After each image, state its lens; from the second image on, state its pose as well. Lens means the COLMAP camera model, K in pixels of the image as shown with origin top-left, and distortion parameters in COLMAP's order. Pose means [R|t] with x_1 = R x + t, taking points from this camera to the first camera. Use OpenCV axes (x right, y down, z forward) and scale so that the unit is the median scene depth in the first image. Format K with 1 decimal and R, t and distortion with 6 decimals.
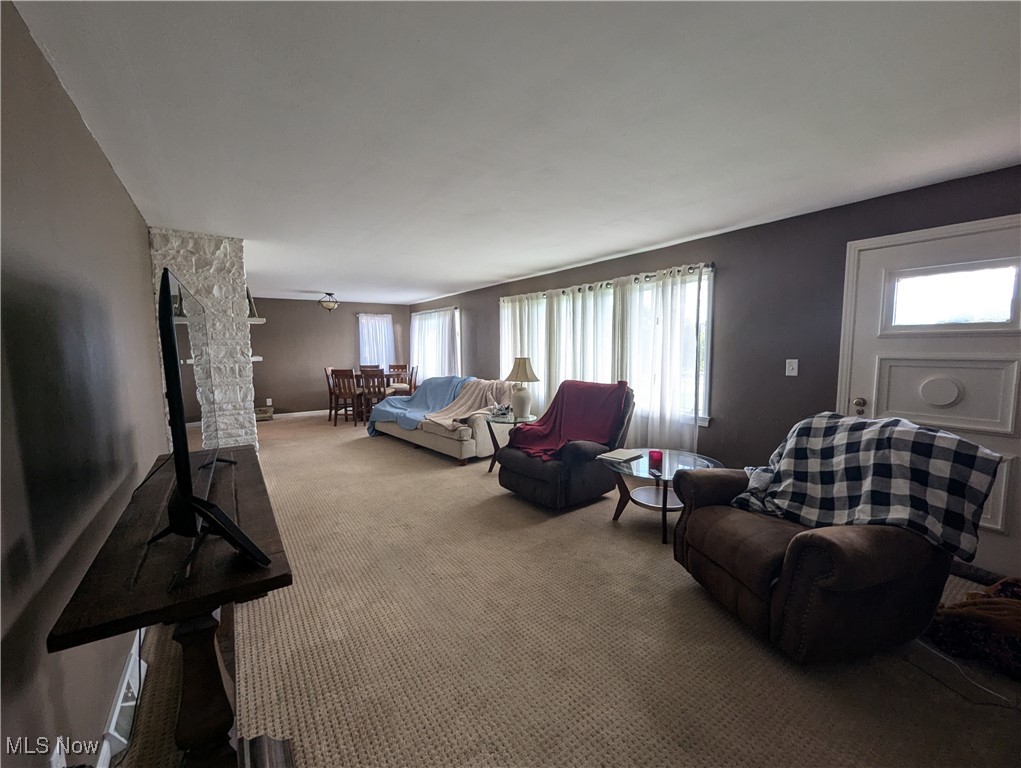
lens RADIAL K [[423.4, 0, 510.5], [0, 423.4, 388.6], [0, 0, 1]] dist [-0.000384, -0.000052]
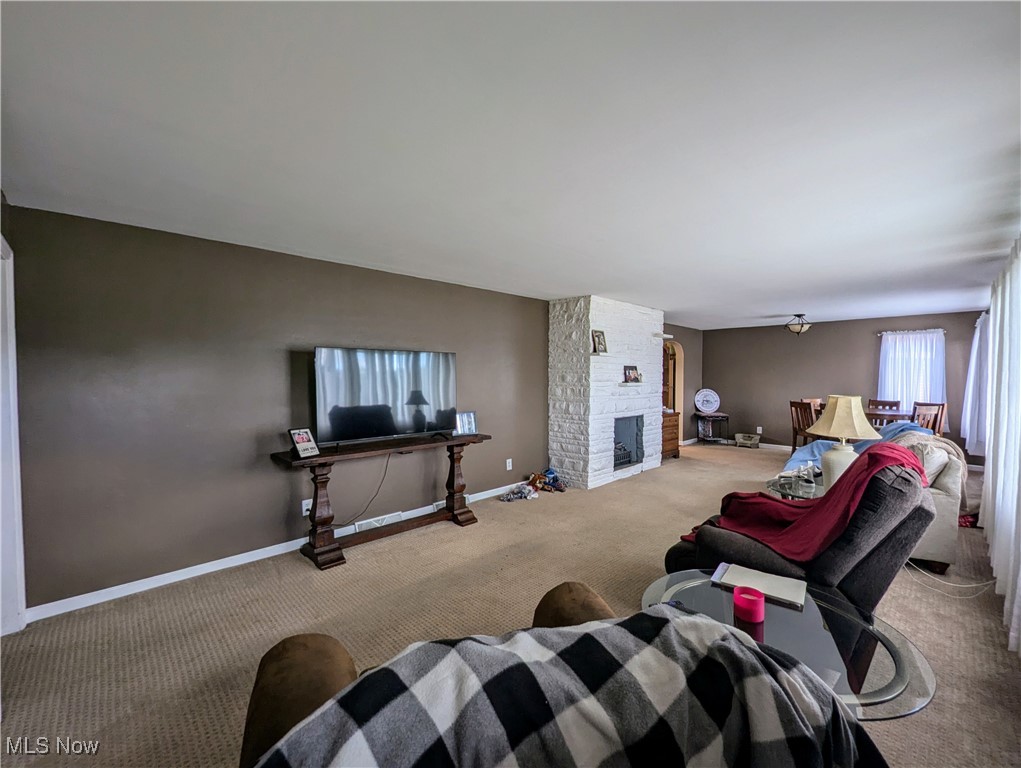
lens RADIAL K [[423.4, 0, 510.5], [0, 423.4, 388.6], [0, 0, 1]] dist [-0.000384, -0.000052]
pose [[0.184268, 0.040056, -0.982059, 0.672744], [-0.102982, 0.994456, 0.021238, -0.059822], [0.977466, 0.097221, 0.187372, 0.535726]]
